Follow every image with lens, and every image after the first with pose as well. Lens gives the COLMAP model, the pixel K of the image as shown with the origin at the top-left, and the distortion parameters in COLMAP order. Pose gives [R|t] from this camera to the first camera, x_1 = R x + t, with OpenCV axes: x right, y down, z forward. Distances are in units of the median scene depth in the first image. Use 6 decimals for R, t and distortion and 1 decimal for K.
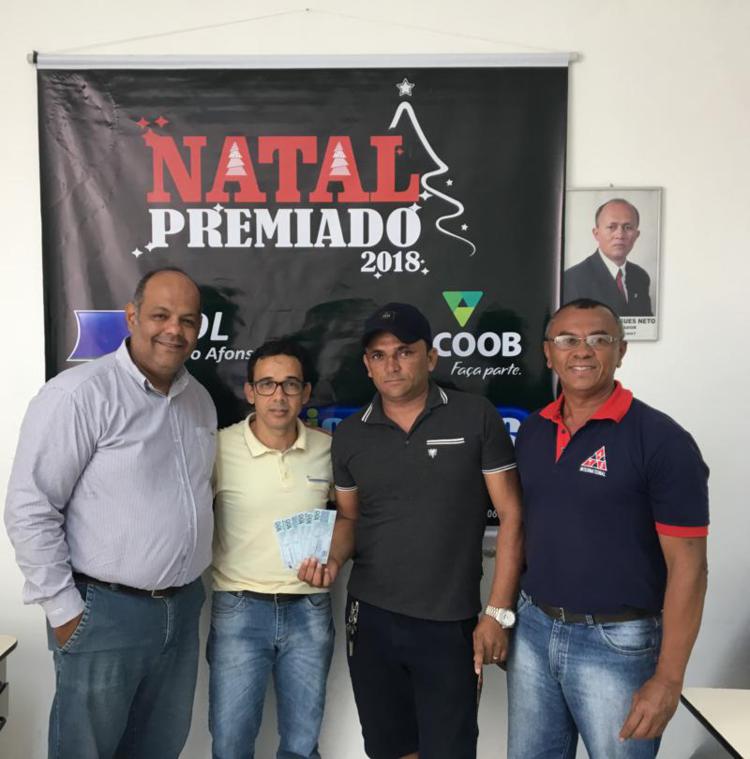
lens RADIAL K [[945.4, 0, 326.6], [0, 945.4, 358.8], [0, 0, 1]] dist [0.119127, -0.366276]
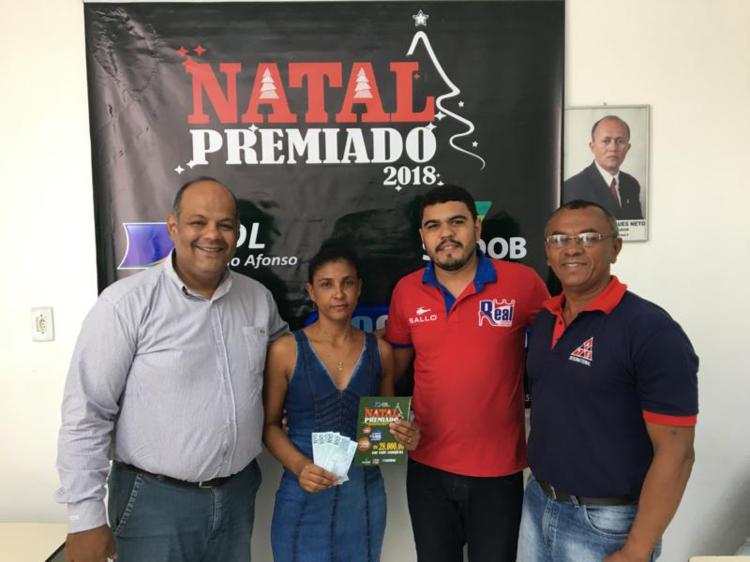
lens RADIAL K [[644.4, 0, 379.9], [0, 644.4, 283.3], [0, 0, 1]] dist [0.077263, -0.128429]
pose [[0.998818, -0.017422, 0.045368, -0.004496], [0.017440, 0.999848, 0.000002, 0.023941], [-0.045361, 0.000789, 0.998970, 0.240513]]
